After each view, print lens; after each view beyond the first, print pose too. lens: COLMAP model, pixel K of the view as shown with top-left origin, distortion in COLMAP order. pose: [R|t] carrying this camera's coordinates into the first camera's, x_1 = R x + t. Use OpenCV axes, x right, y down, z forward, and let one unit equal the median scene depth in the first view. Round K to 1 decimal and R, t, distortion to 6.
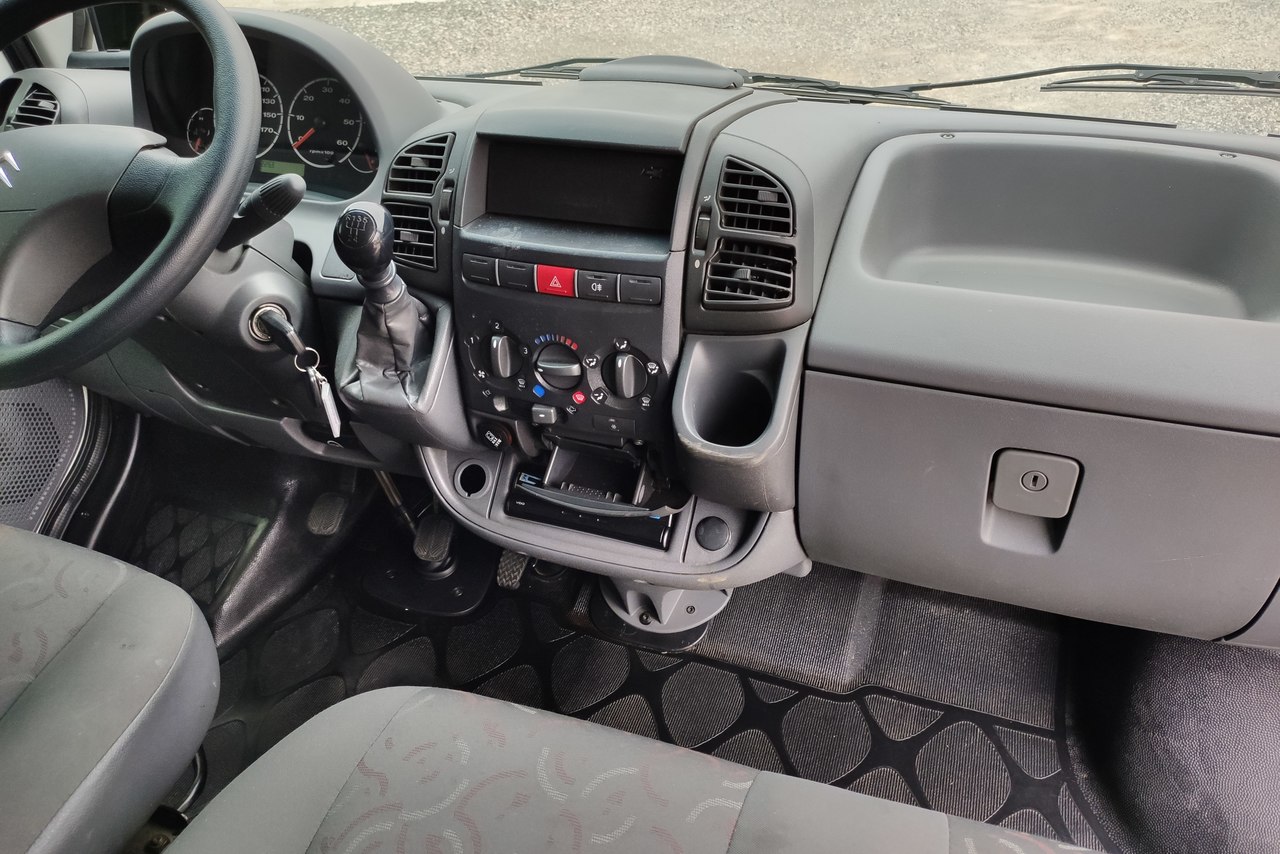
lens RADIAL K [[976.9, 0, 640.0], [0, 976.9, 427.0], [0, 0, 1]] dist [0.060336, 0.000819]
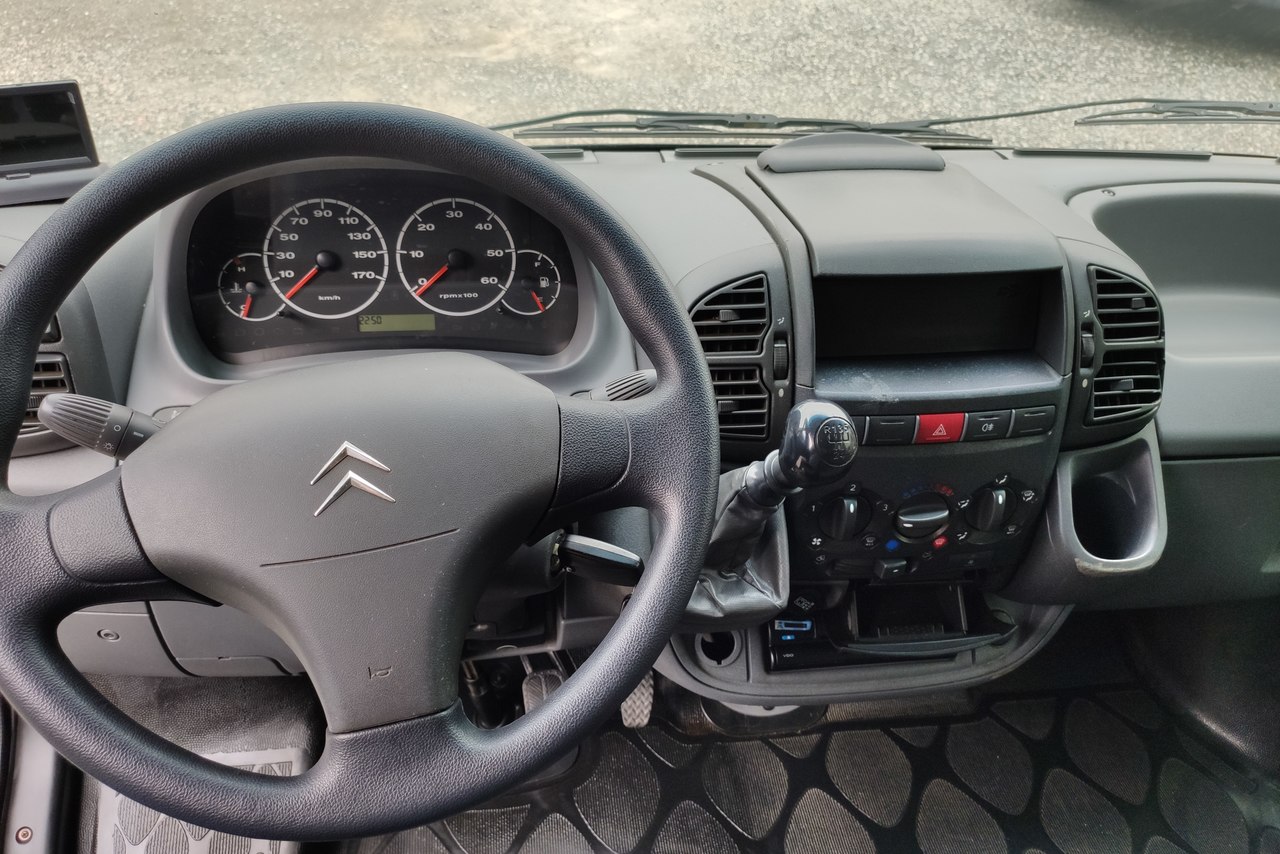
lens RADIAL K [[976.9, 0, 640.0], [0, 976.9, 427.0], [0, 0, 1]] dist [0.060336, 0.000819]
pose [[0.864610, -0.226540, 0.448475, -0.678065], [0.194391, 0.973899, 0.117185, -0.290891], [-0.463316, -0.014140, 0.886080, 0.322968]]
